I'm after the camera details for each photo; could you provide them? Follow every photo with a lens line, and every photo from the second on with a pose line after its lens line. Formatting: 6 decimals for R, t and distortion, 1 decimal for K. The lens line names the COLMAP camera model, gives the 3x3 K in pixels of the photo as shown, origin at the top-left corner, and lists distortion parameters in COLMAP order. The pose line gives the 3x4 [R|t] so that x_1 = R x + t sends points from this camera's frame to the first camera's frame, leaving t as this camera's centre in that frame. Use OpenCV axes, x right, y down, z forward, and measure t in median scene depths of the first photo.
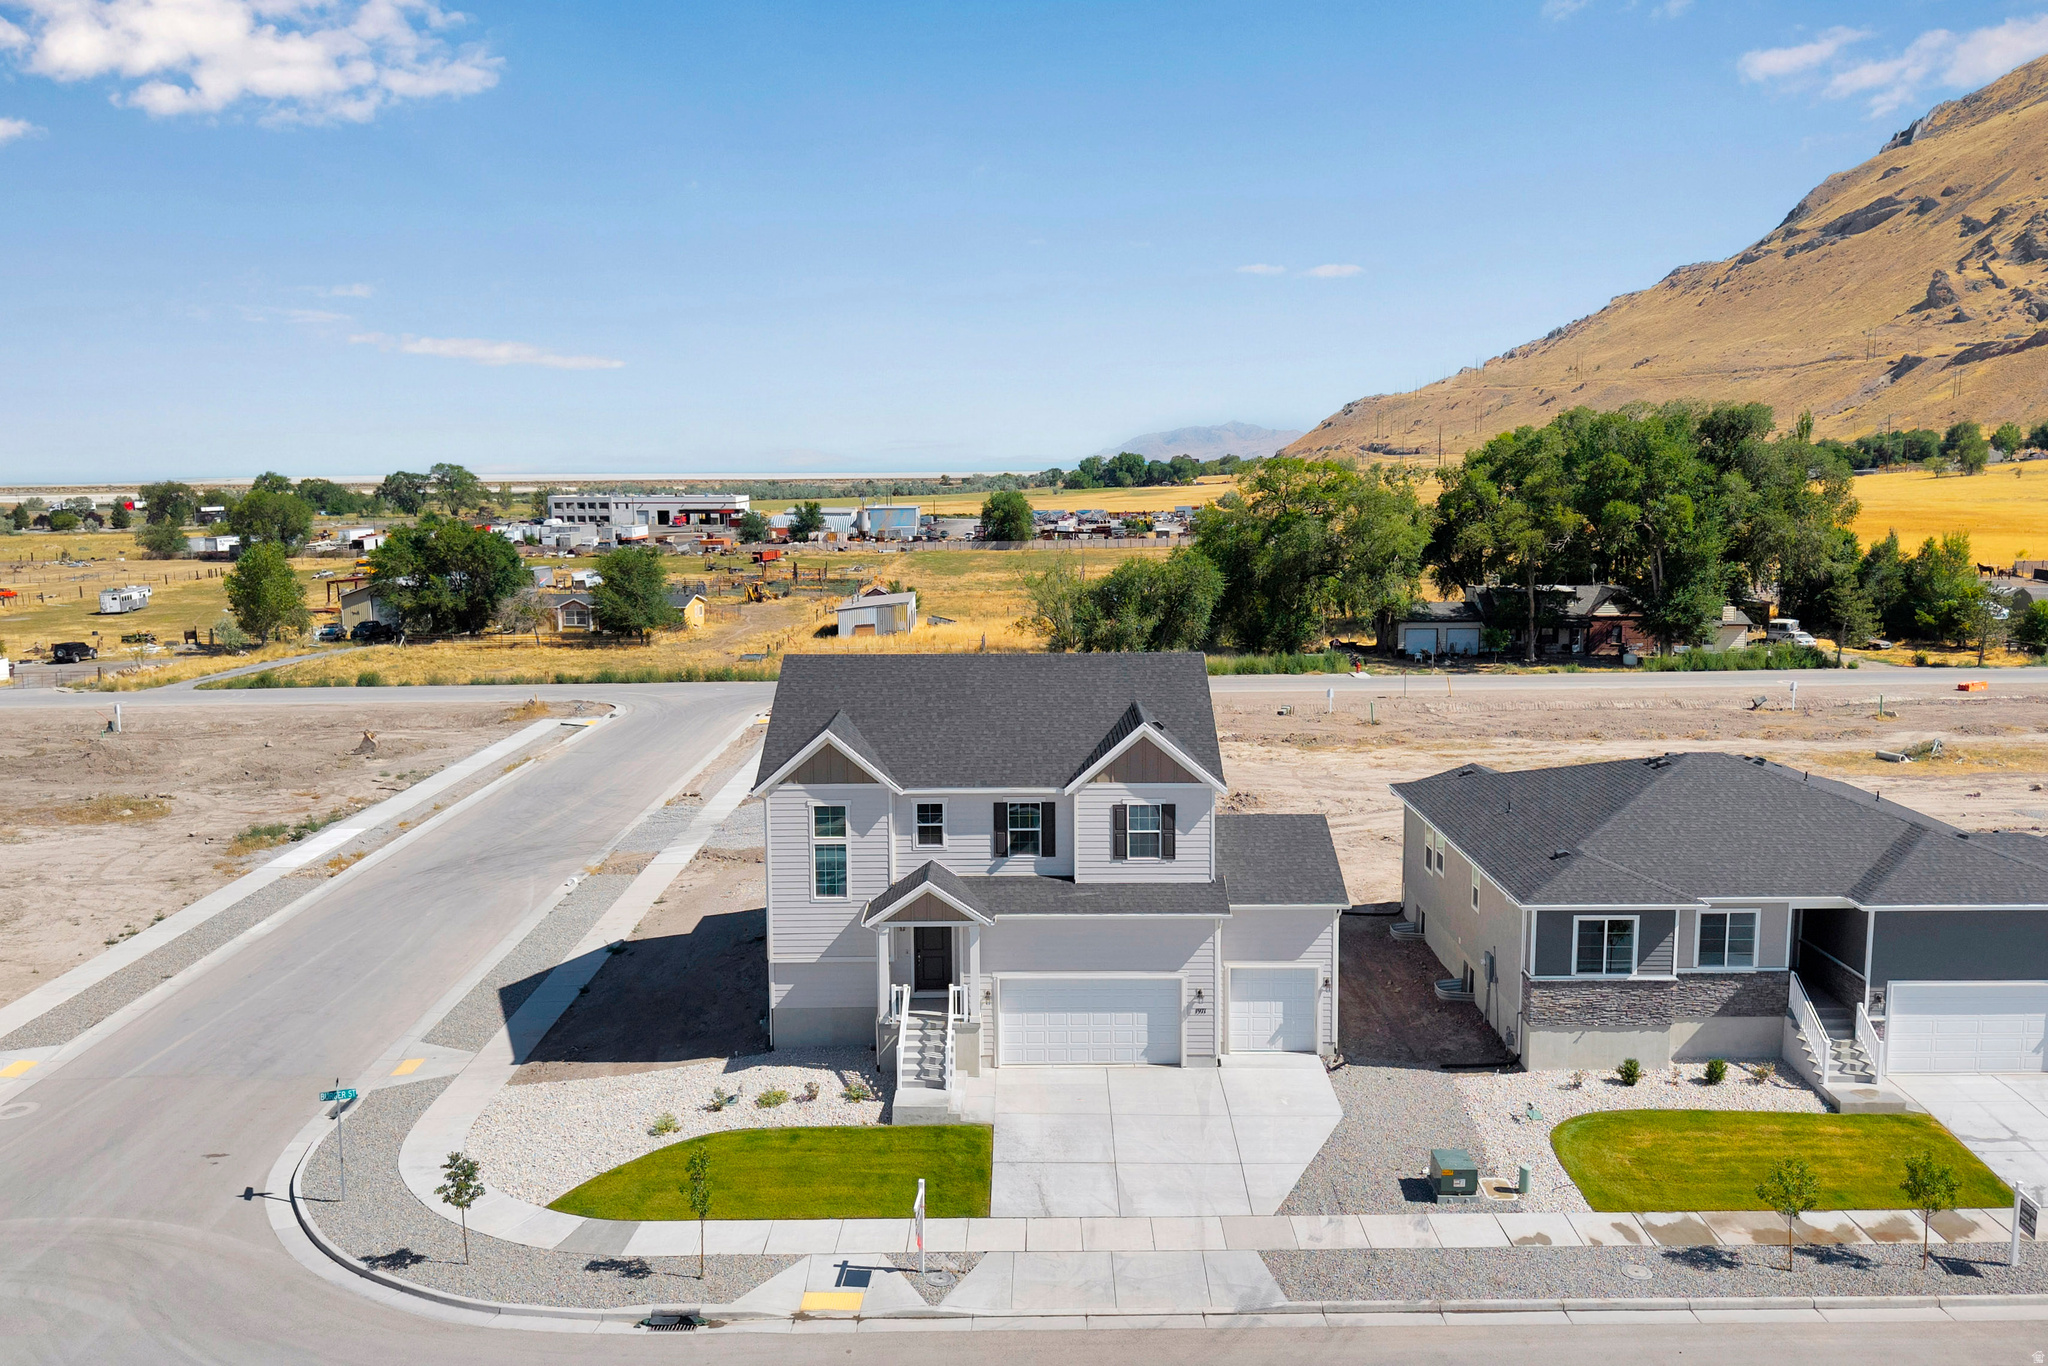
lens RADIAL K [[1642.7, 0, 1011.8], [0, 1642.7, 674.8], [0, 0, 1]] dist [0.007993, 0.001894]
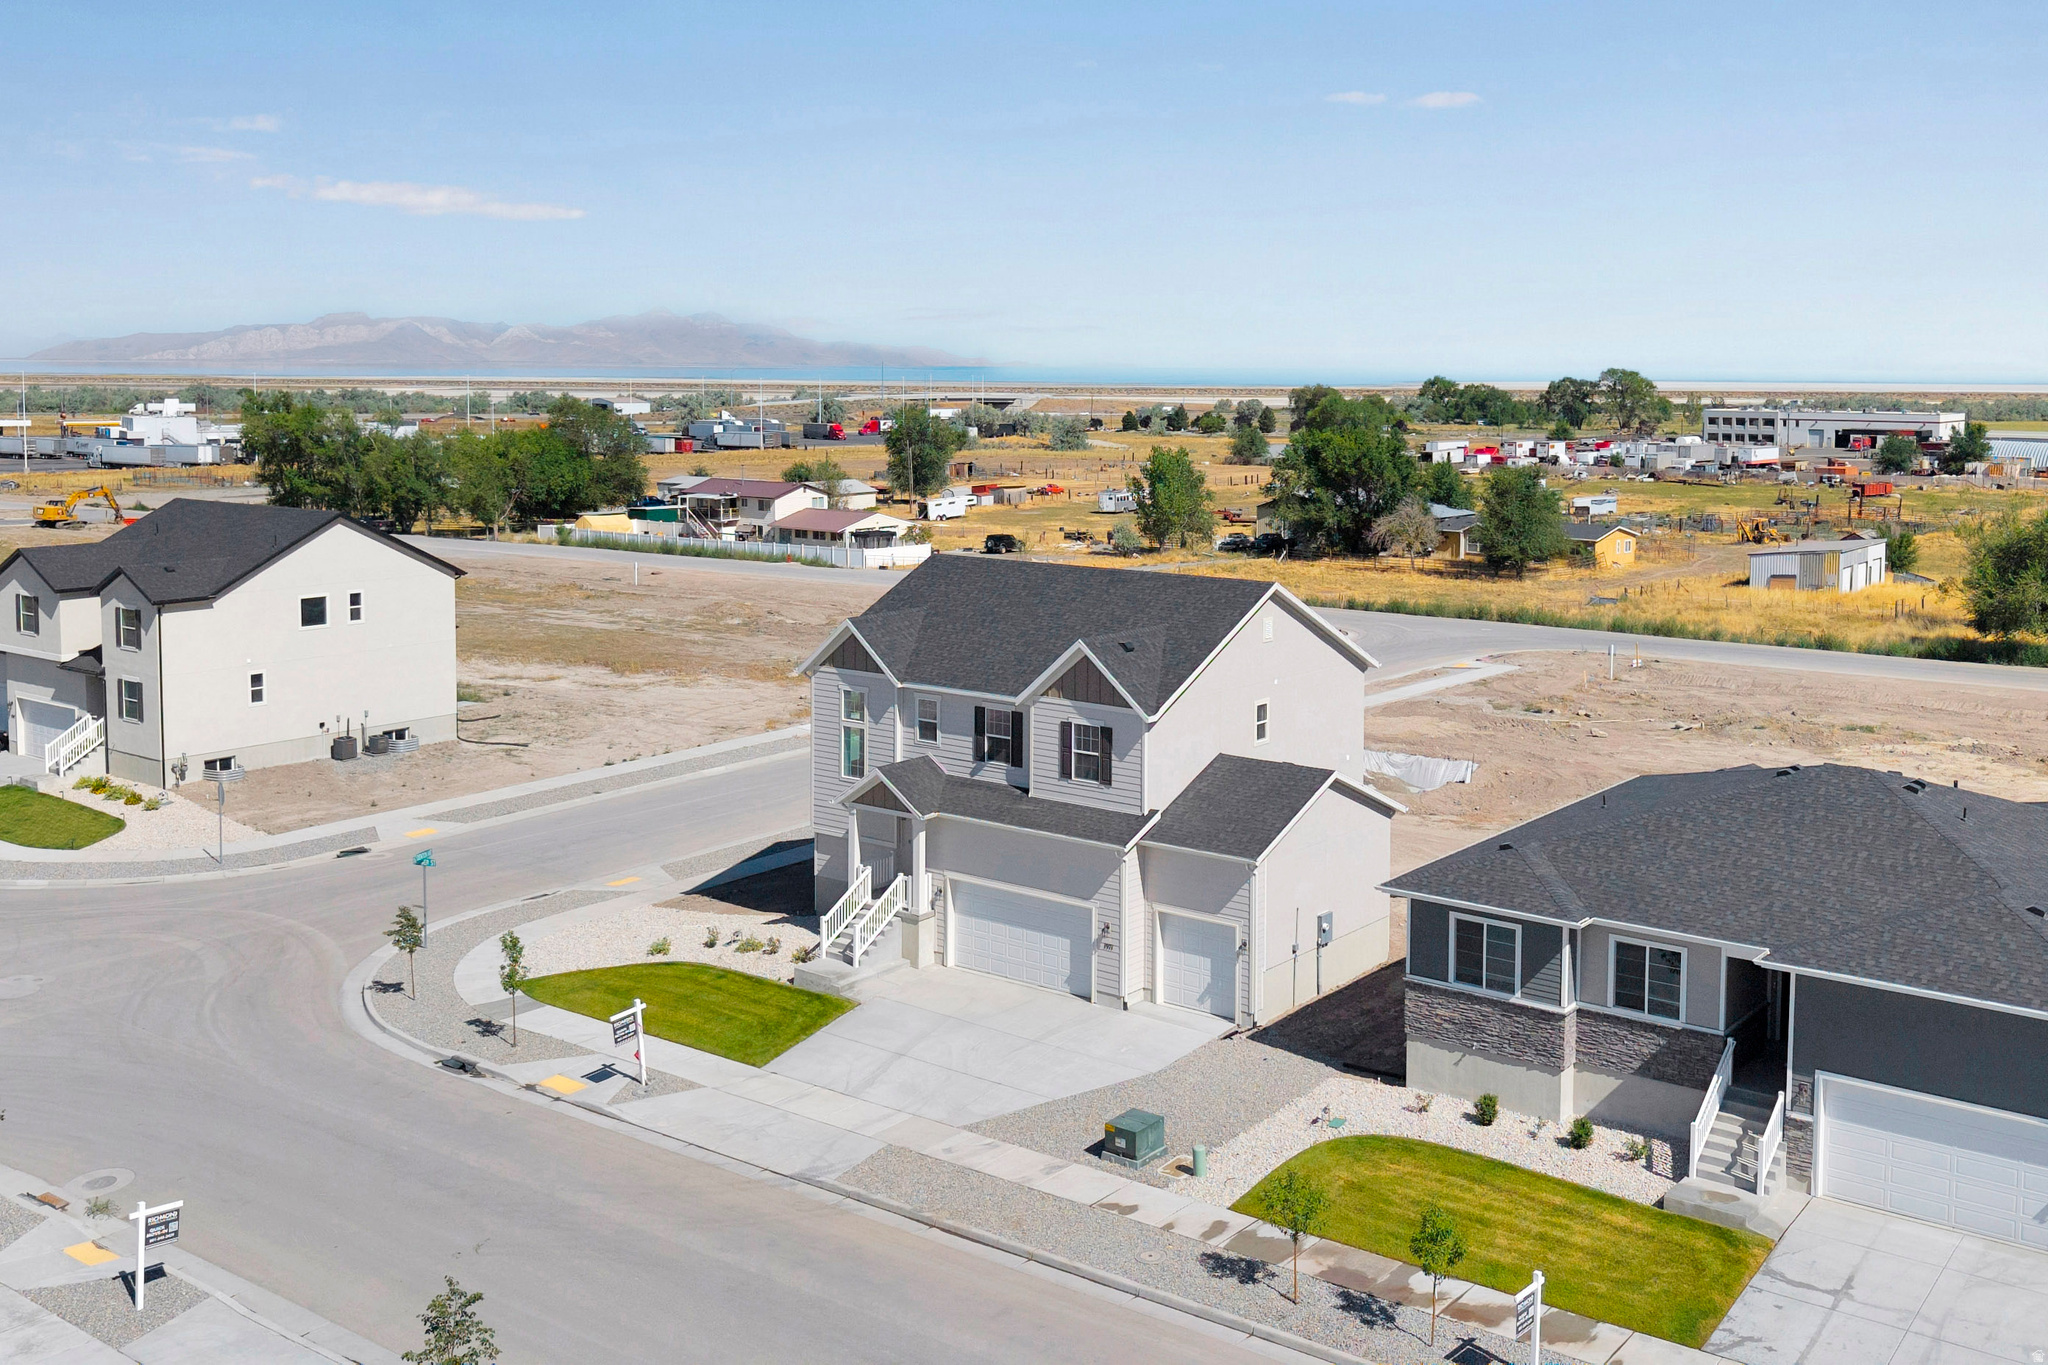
lens RADIAL K [[1992.1, 0, 1047.6], [0, 1992.1, 510.4], [0, 0, 1]] dist [0.019422, -0.011536]
pose [[0.796377, 0.055321, -0.602265, 0.209832], [-0.089442, 0.995631, -0.026815, -0.003850], [0.598150, 0.075223, 0.797846, 0.008867]]
